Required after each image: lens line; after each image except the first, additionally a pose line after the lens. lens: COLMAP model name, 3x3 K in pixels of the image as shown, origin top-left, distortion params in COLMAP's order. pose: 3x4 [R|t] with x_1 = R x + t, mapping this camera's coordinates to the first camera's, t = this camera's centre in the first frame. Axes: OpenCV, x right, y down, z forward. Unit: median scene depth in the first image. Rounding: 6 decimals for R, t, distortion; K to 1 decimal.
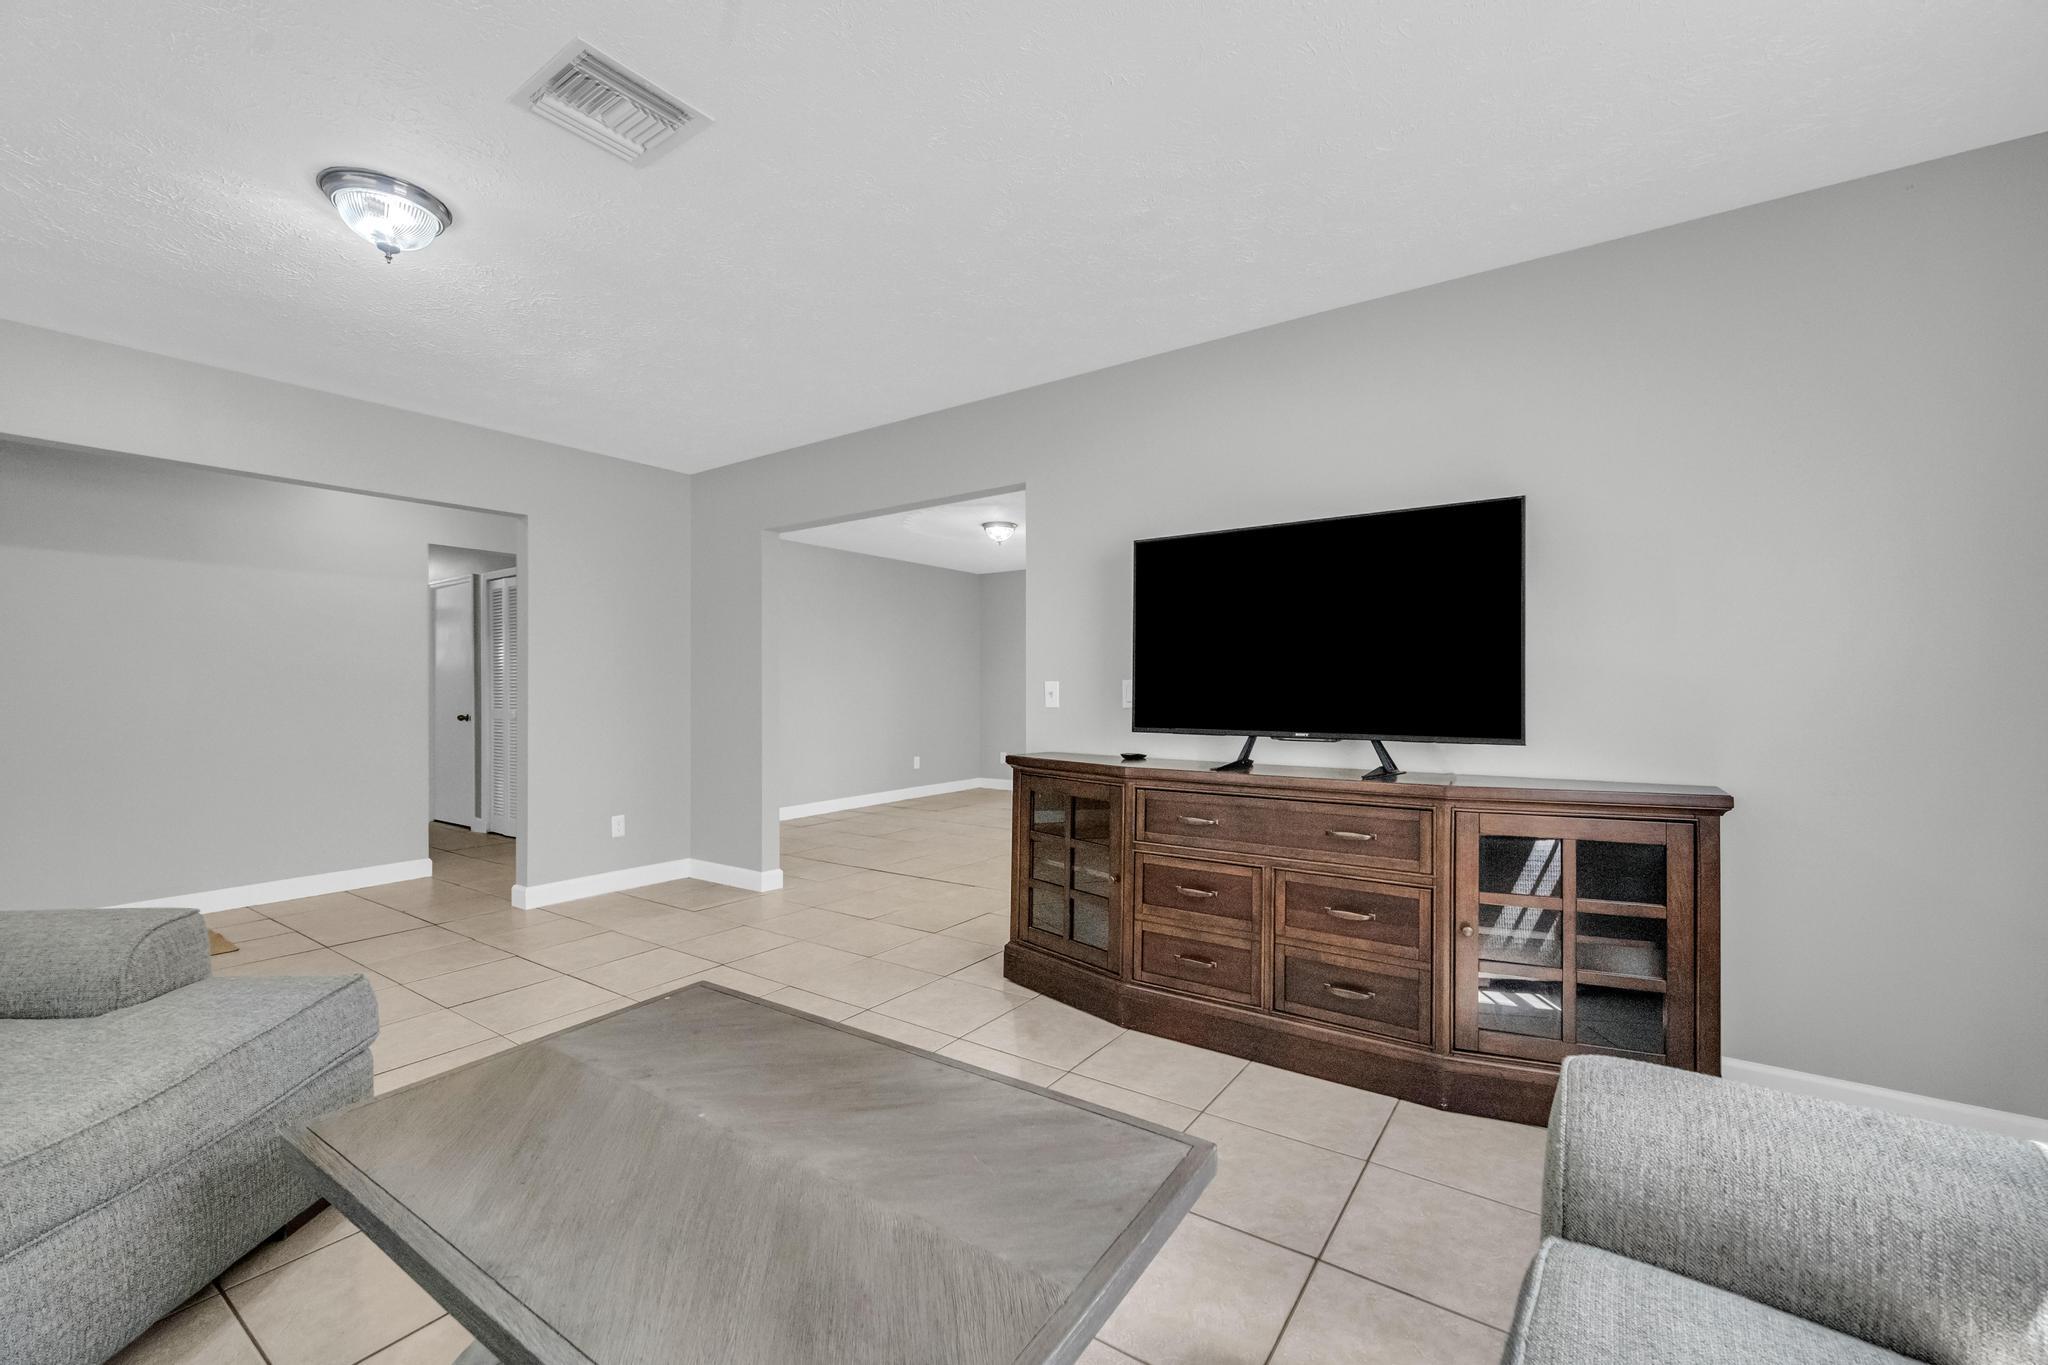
lens RADIAL K [[827.3, 0, 1024.0], [0, 827.3, 682.5], [0, 0, 1]] dist [-0.001449, 0.000103]
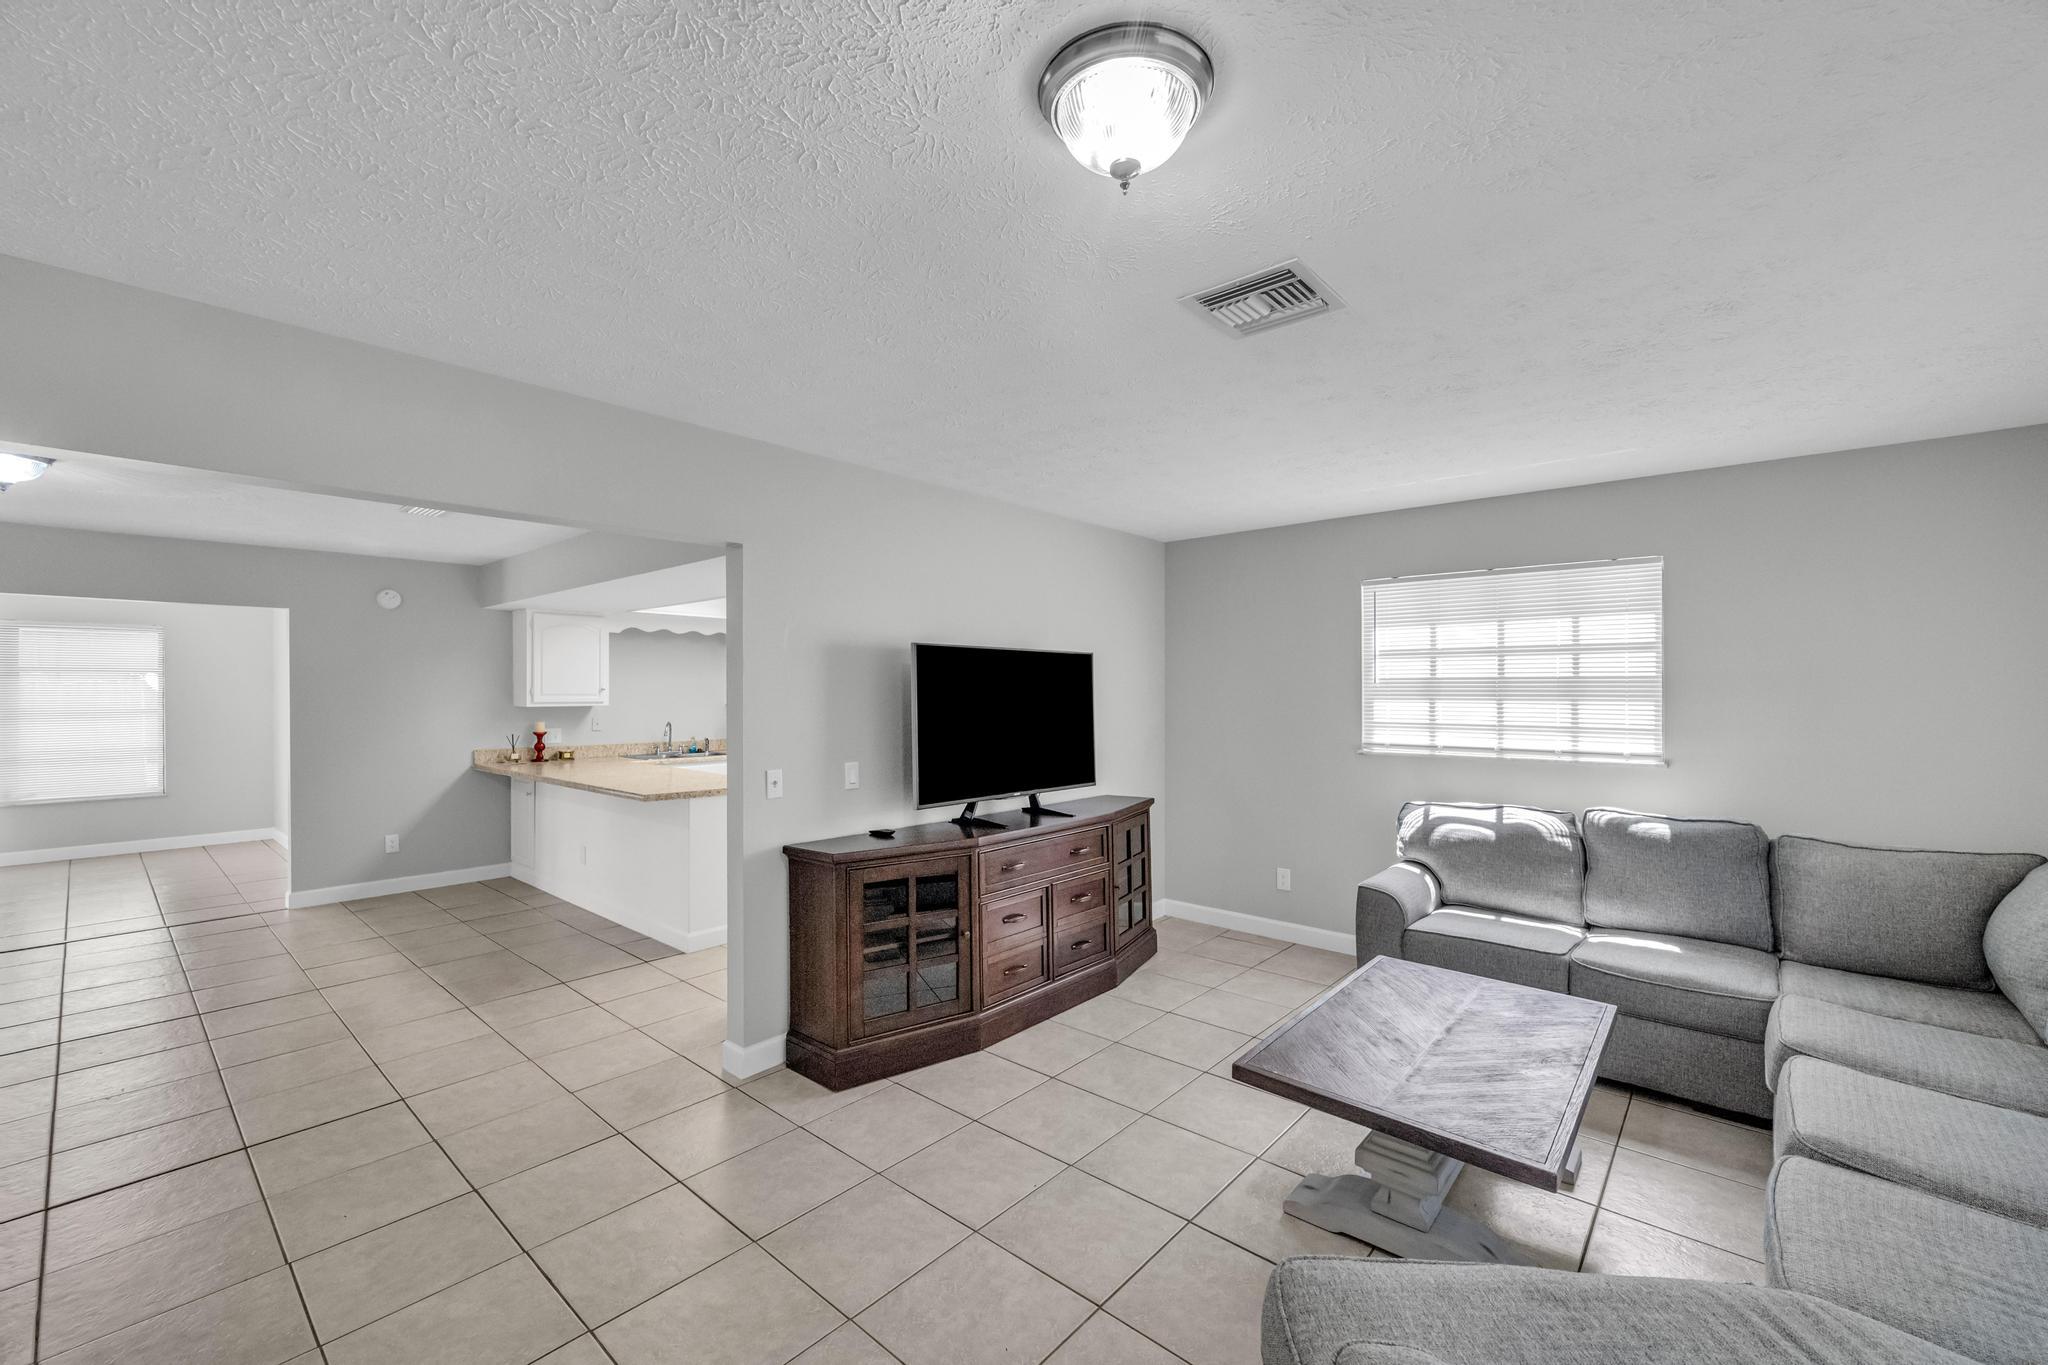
lens RADIAL K [[827.3, 0, 1024.0], [0, 827.3, 682.5], [0, 0, 1]] dist [-0.001449, 0.000103]
pose [[0.109900, 0.012836, 0.993860, -1.116652], [-0.003904, 0.999914, -0.012483, -0.114942], [-0.993935, -0.002508, 0.109941, 0.812971]]
